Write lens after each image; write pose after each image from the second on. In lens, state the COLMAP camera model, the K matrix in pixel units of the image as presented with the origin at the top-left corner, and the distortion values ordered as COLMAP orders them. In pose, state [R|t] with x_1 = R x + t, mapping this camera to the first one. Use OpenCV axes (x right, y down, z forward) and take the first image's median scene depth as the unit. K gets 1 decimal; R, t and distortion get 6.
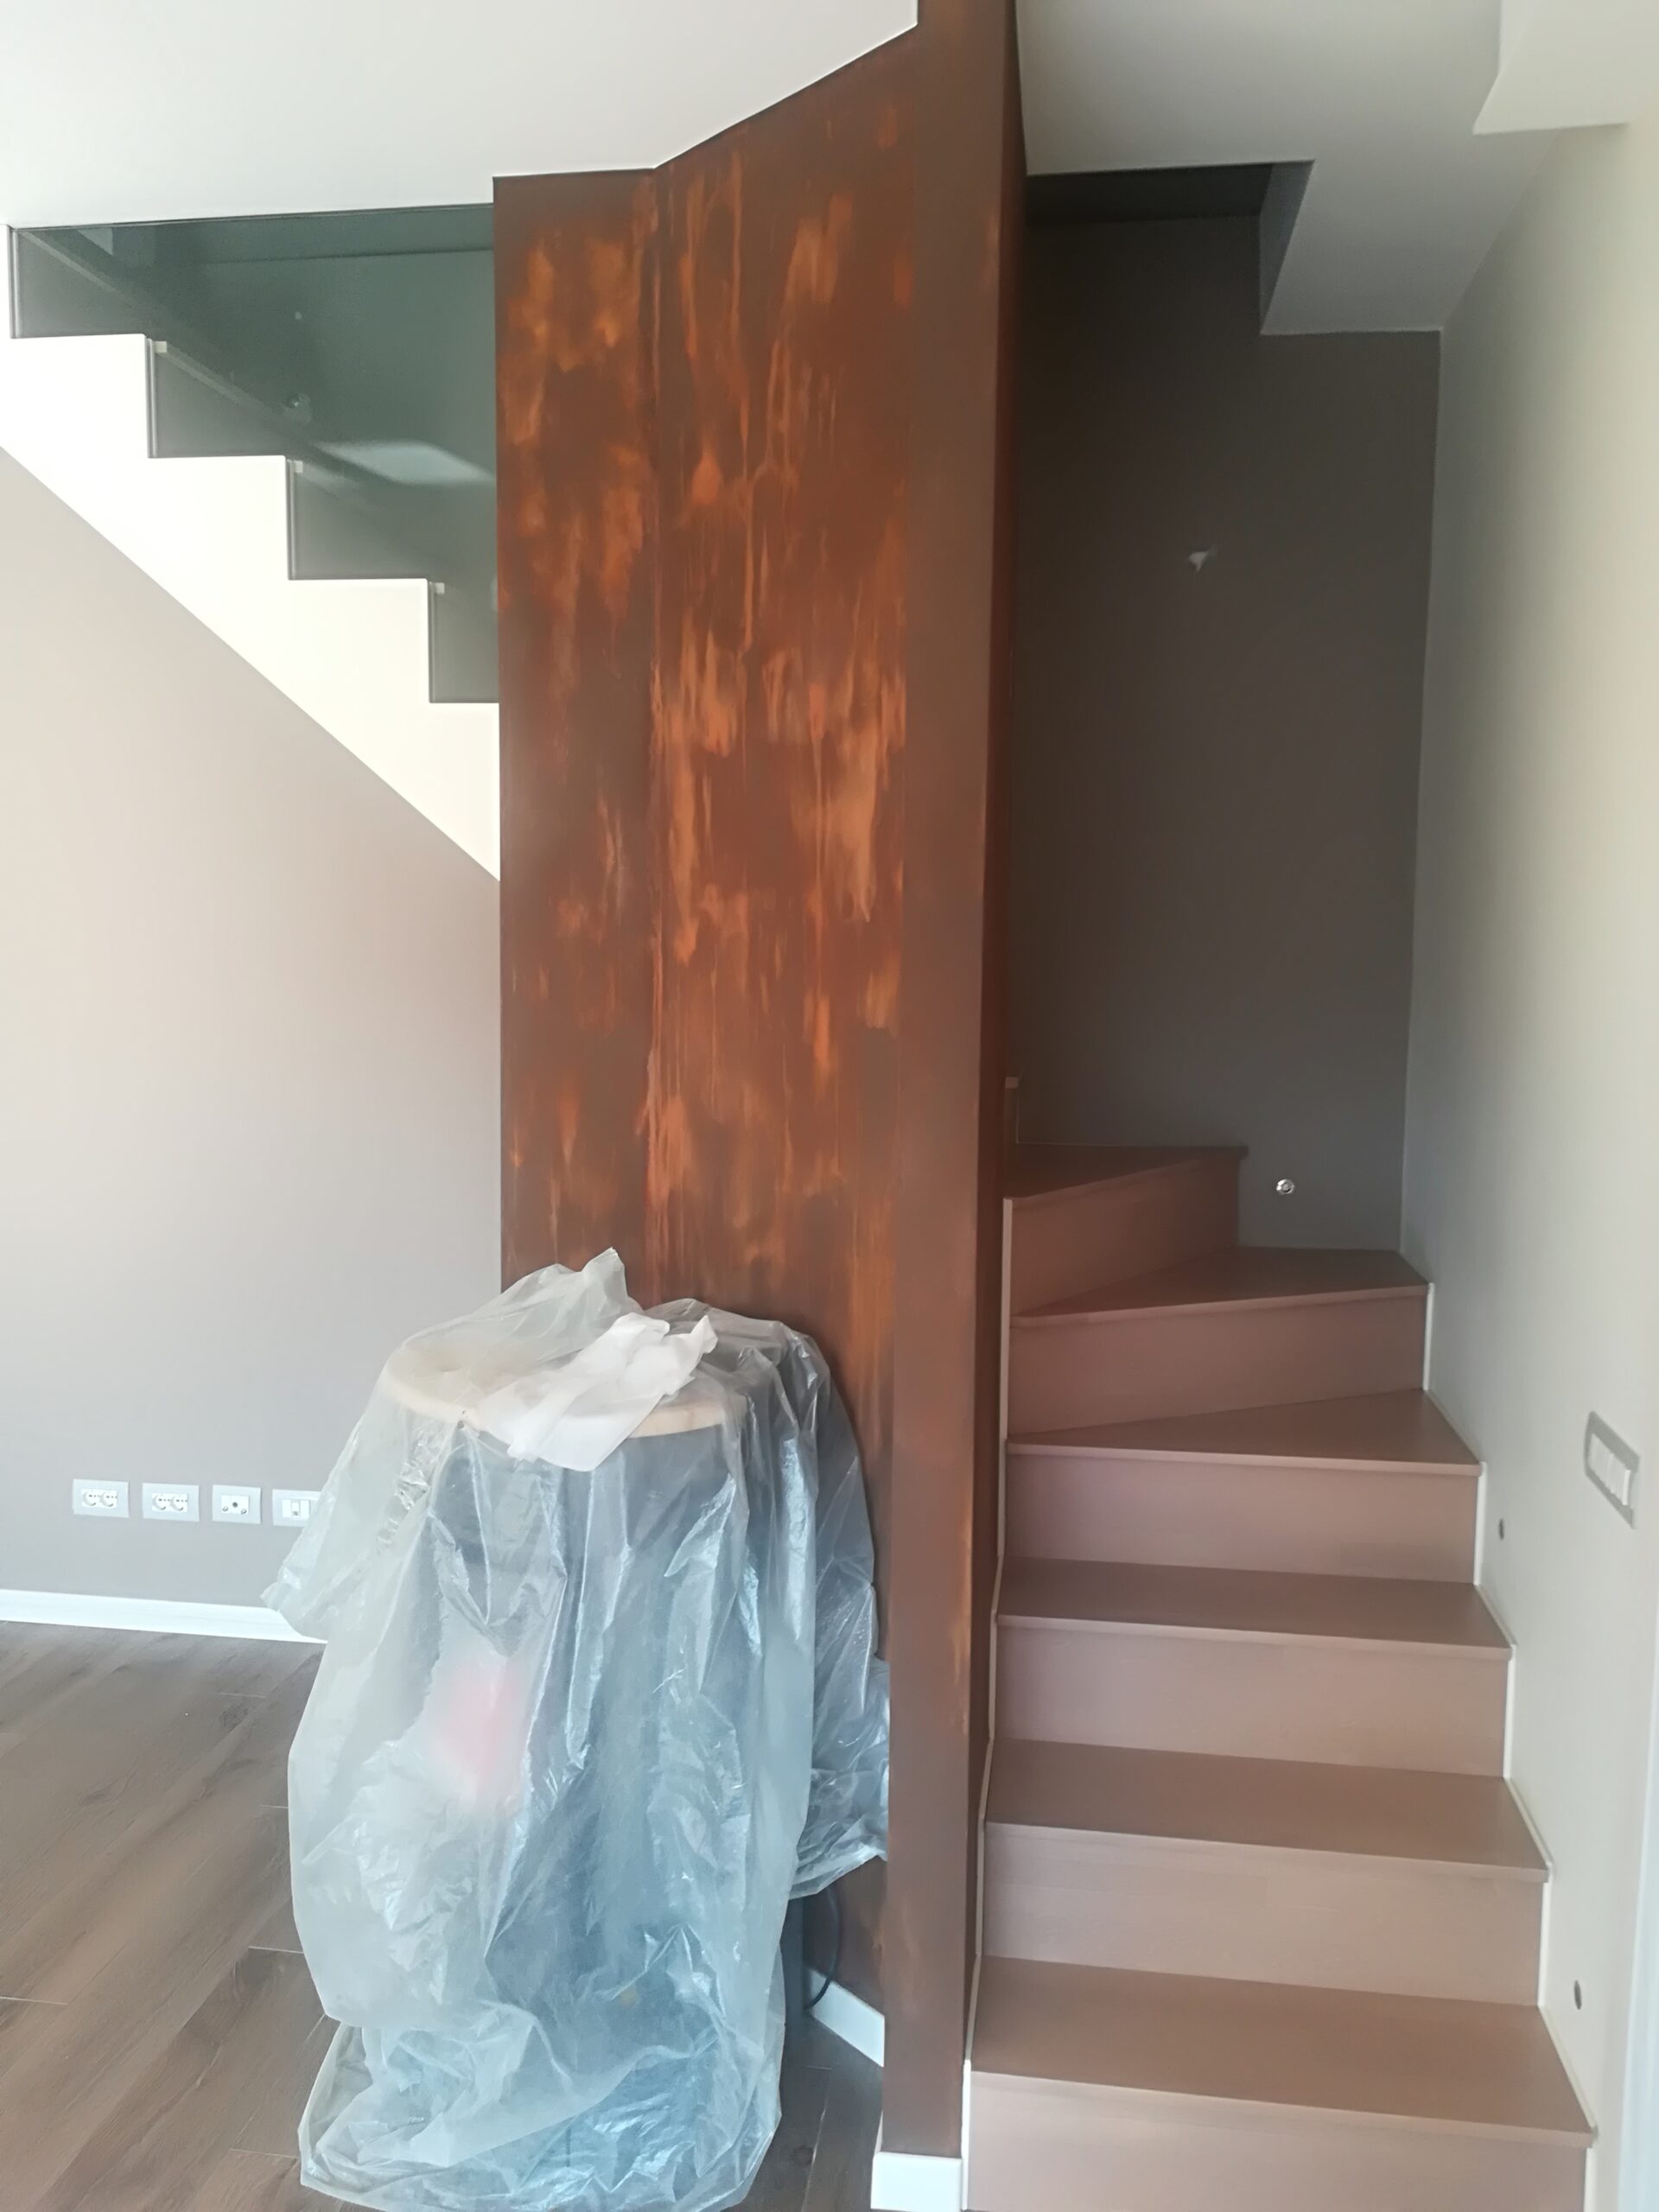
lens RADIAL K [[1713.6, 0, 829.5], [0, 1713.6, 1106.0], [0, 0, 1]] dist [0.041650, -0.057524]
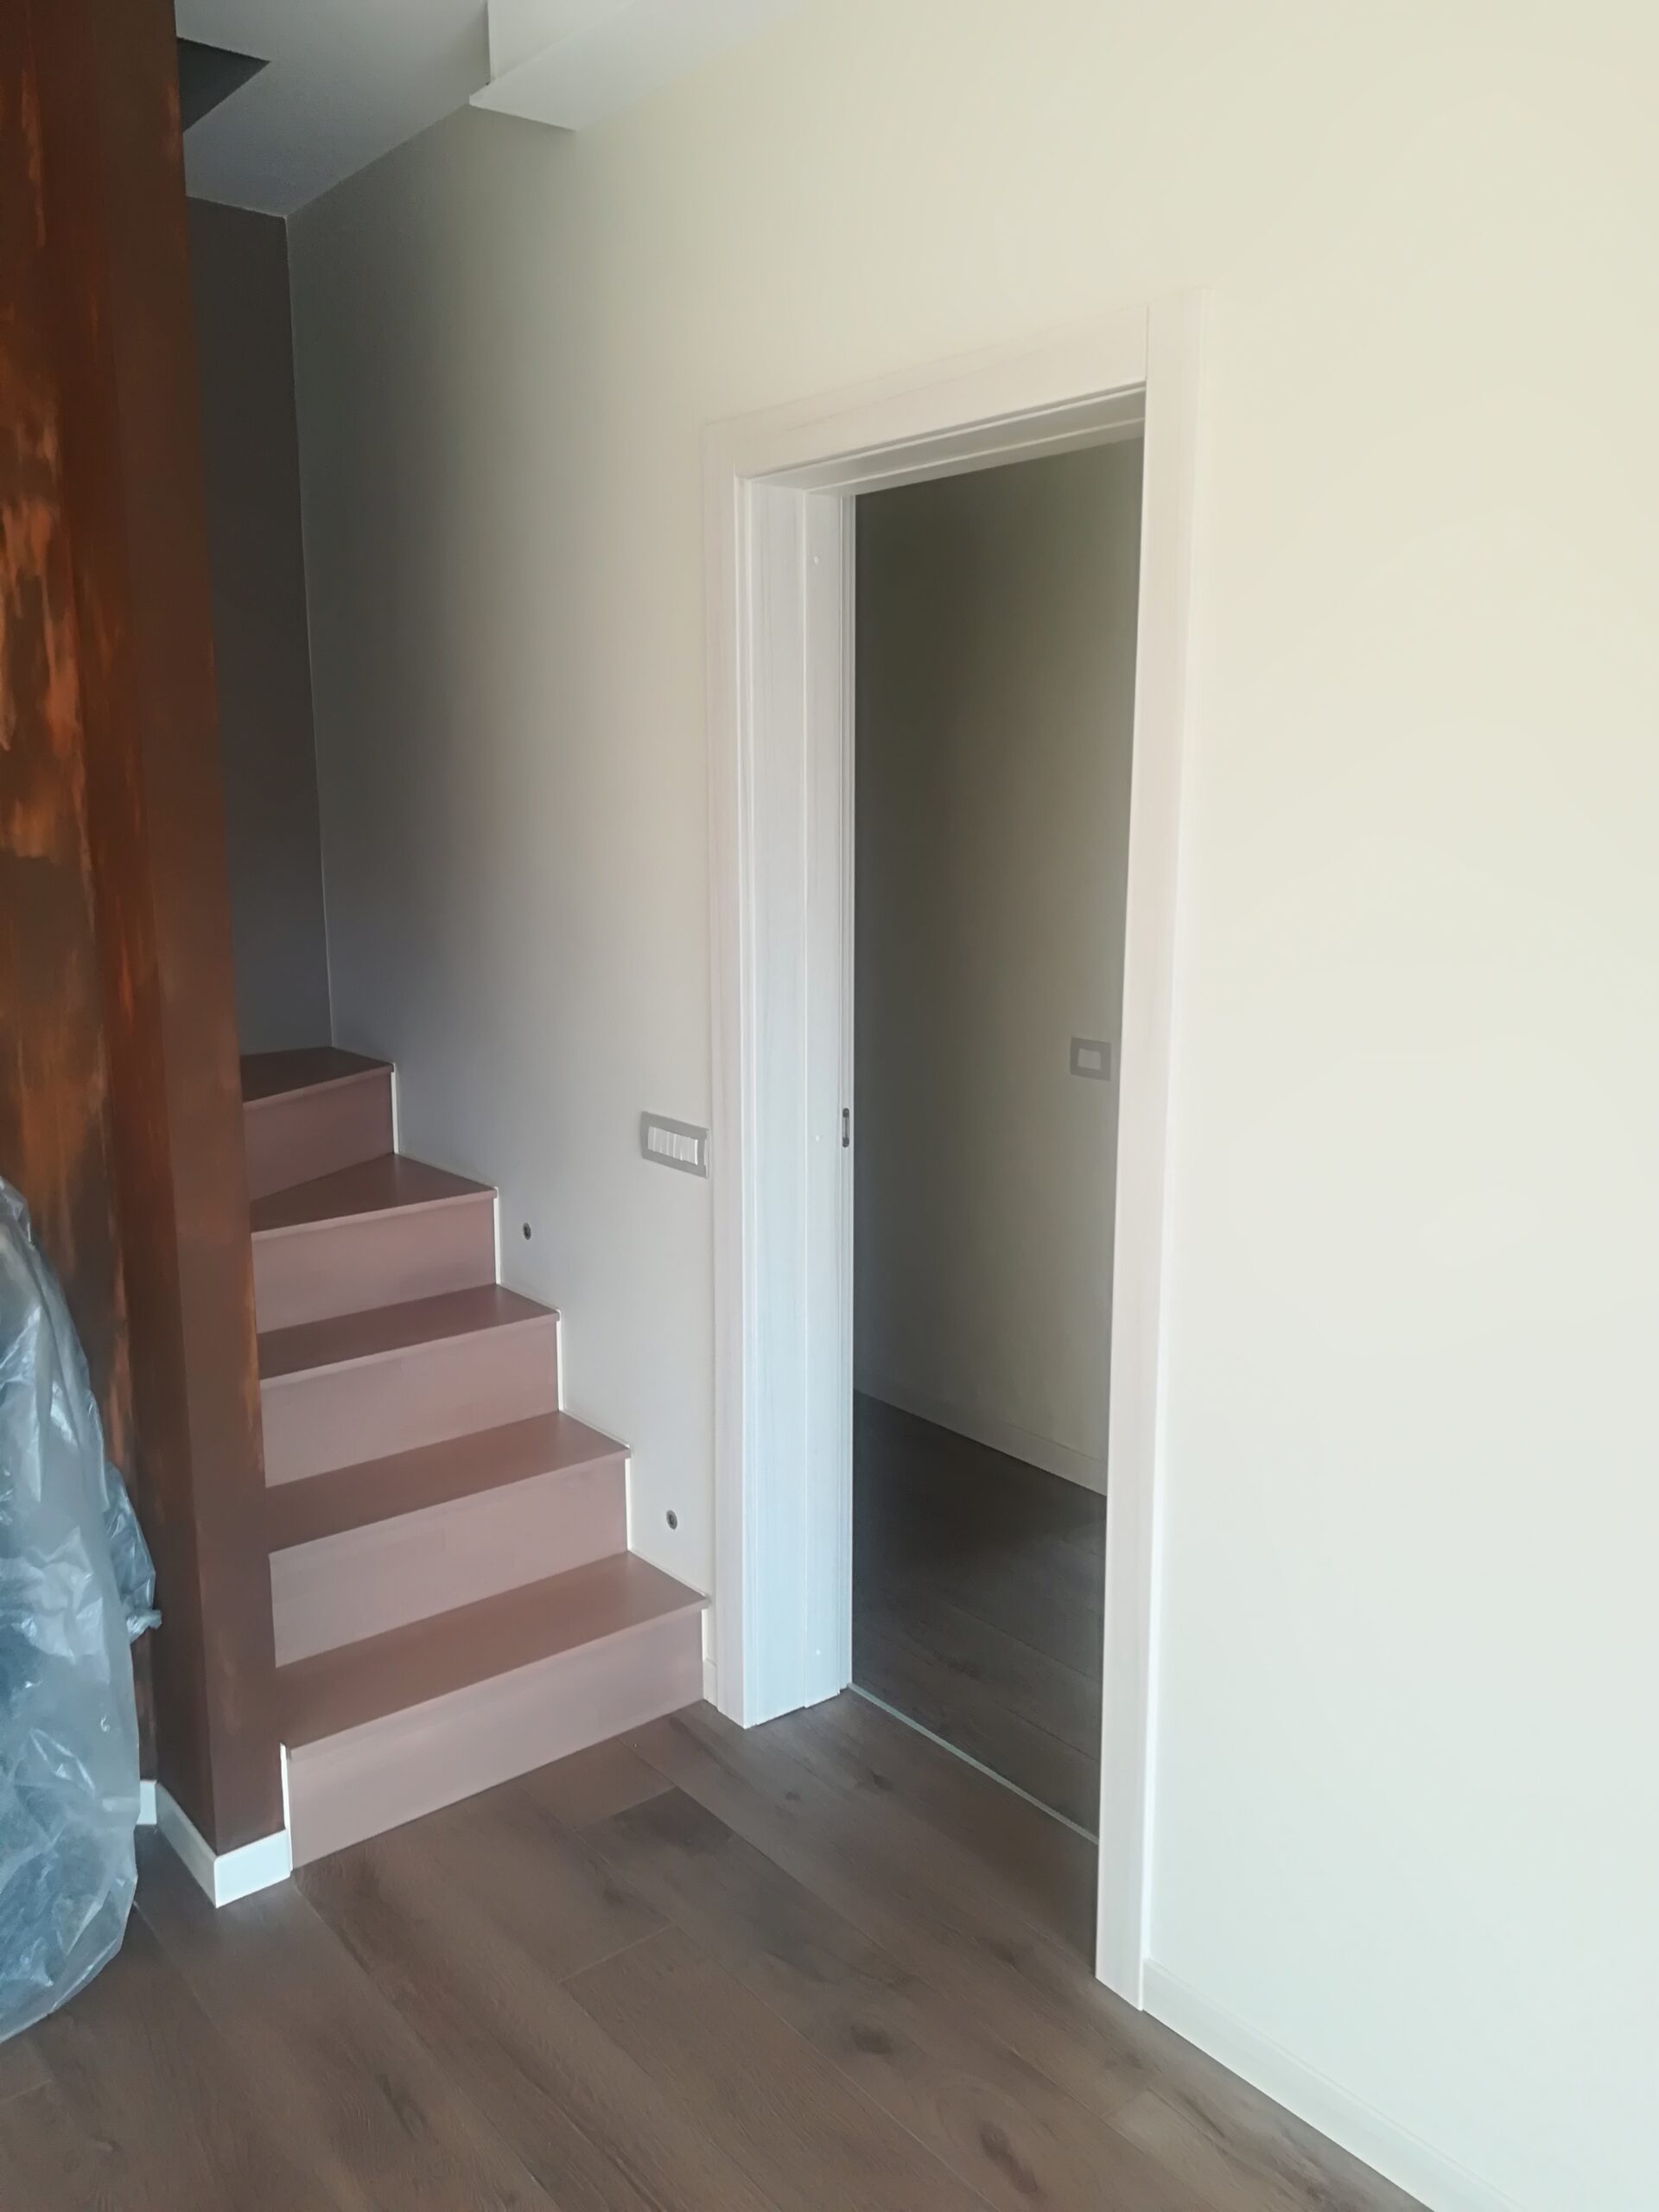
lens RADIAL K [[1713.6, 0, 829.5], [0, 1713.6, 1106.0], [0, 0, 1]] dist [0.041650, -0.057524]
pose [[0.676879, -0.147130, 0.721240, -0.425494], [0.082003, 0.988794, 0.124752, 0.011817], [-0.731512, -0.025298, 0.681359, -0.047776]]
